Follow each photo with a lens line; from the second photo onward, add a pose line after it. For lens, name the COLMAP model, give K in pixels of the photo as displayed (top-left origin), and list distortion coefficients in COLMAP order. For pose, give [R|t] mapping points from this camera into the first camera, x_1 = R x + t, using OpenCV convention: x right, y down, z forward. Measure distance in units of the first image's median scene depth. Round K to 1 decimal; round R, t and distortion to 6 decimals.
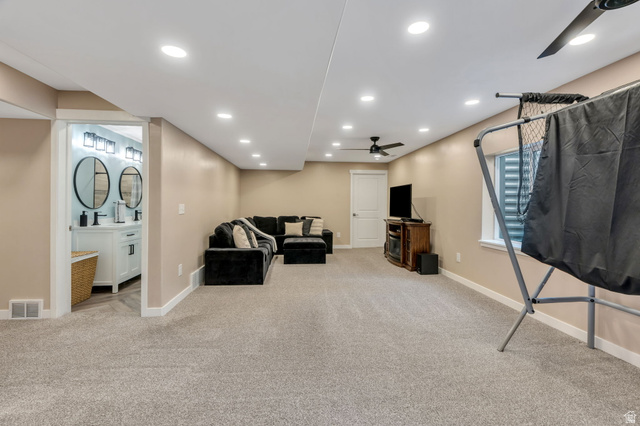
lens RADIAL K [[290.2, 0, 319.7], [0, 290.2, 206.0], [0, 0, 1]] dist [0.000369, 0.000102]
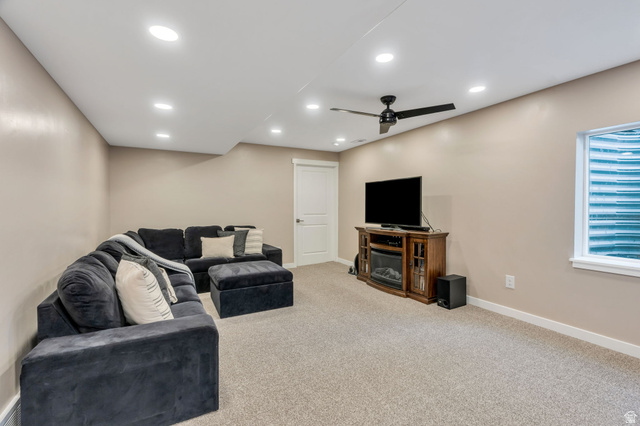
lens RADIAL K [[284.0, 0, 320.0], [0, 284.0, 213.0], [0, 0, 1]] dist [-0.000671, 0.000158]
pose [[0.912758, -0.018510, 0.408082, -0.185558], [0.010929, 0.999722, 0.020901, -0.006078], [-0.408355, -0.014618, 0.912706, 0.492415]]
